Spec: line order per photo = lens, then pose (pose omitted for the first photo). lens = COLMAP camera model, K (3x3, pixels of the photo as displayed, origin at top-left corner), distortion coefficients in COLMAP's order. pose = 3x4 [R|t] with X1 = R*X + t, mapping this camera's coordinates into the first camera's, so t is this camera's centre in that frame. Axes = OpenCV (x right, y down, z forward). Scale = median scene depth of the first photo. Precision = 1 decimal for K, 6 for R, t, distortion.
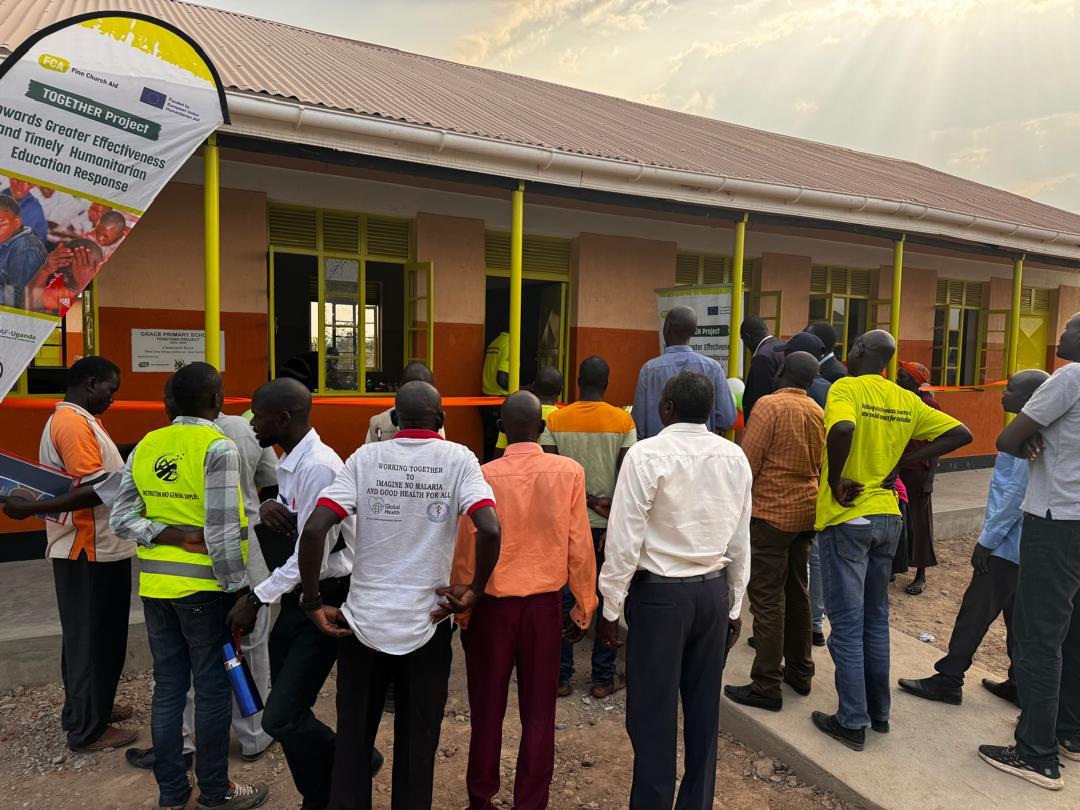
lens RADIAL K [[765.5, 0, 566.3], [0, 765.5, 401.3], [0, 0, 1]] dist [0.025887, -0.032208]
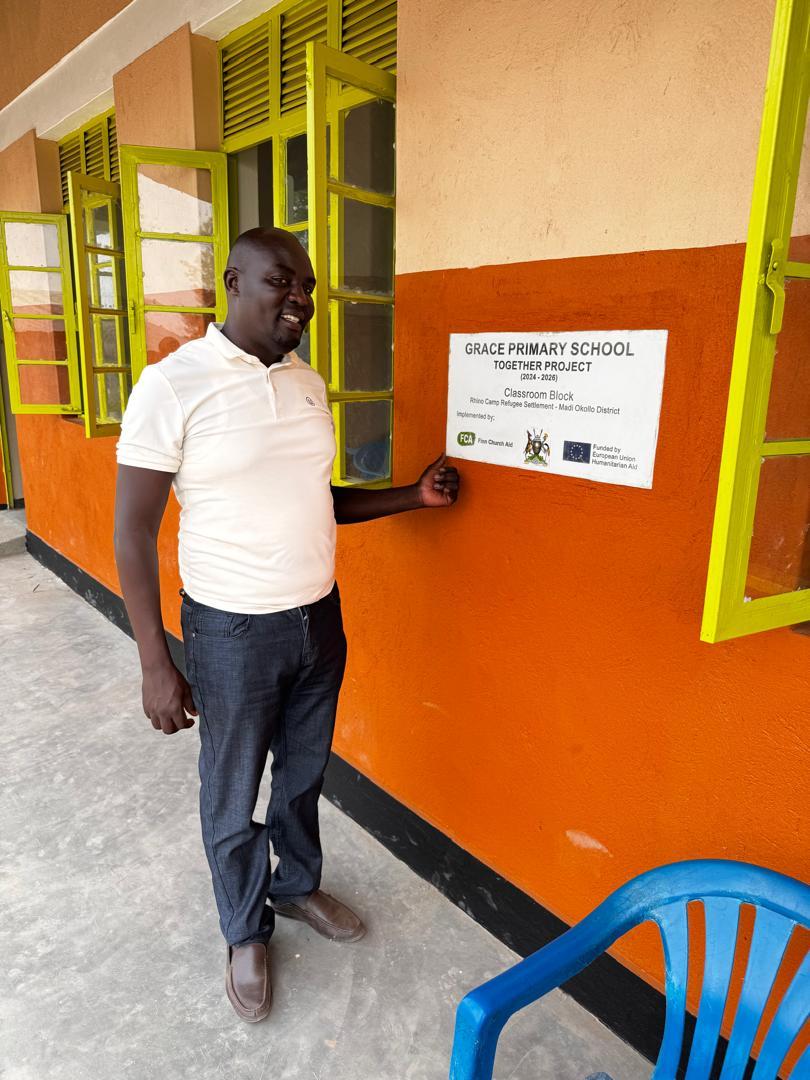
lens RADIAL K [[765.5, 0, 405.2], [0, 765.5, 546.8], [0, 0, 1]] dist [0.025887, -0.032208]
pose [[0.120674, 0.225425, -0.966758, -0.204522], [-0.082369, 0.972791, 0.216550, -0.072305], [0.989269, 0.053499, 0.135959, 0.913643]]
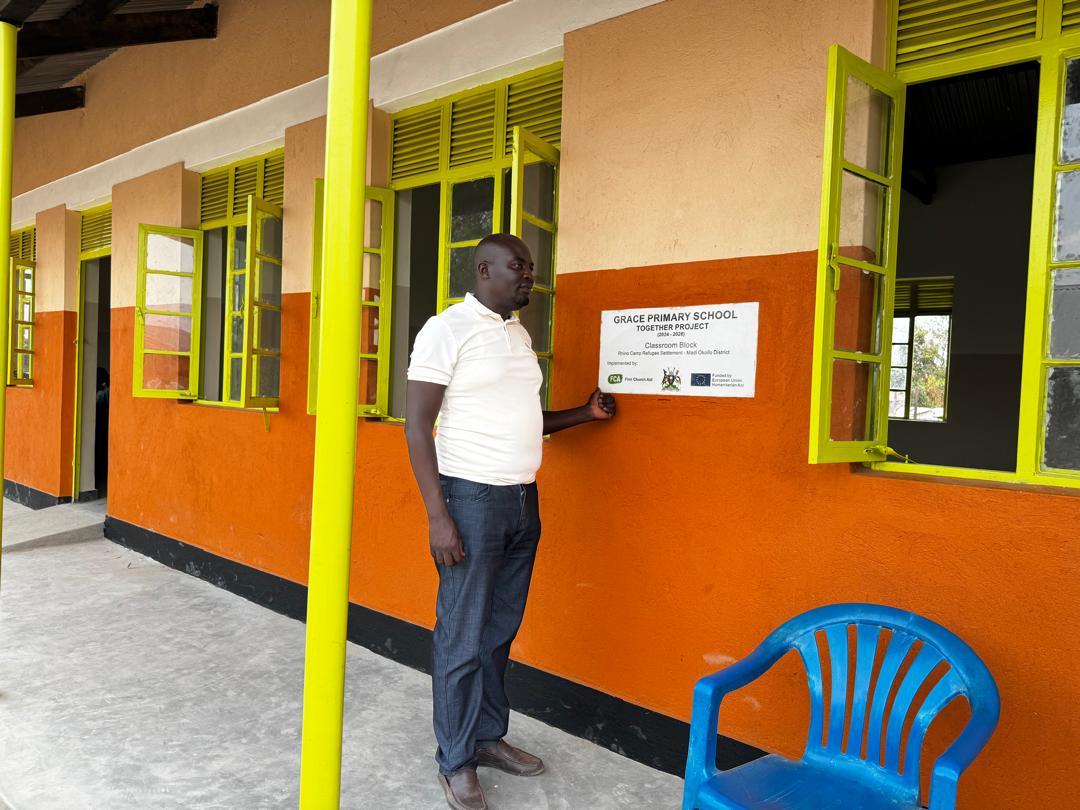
lens RADIAL K [[765.5, 0, 544.5], [0, 765.5, 406.9], [0, 0, 1]] dist [0.025887, -0.032208]
pose [[0.299680, 0.009659, -0.953991, -0.085066], [-0.094742, 0.995307, -0.019684, -0.016136], [0.949324, 0.096282, 0.299189, 0.795581]]
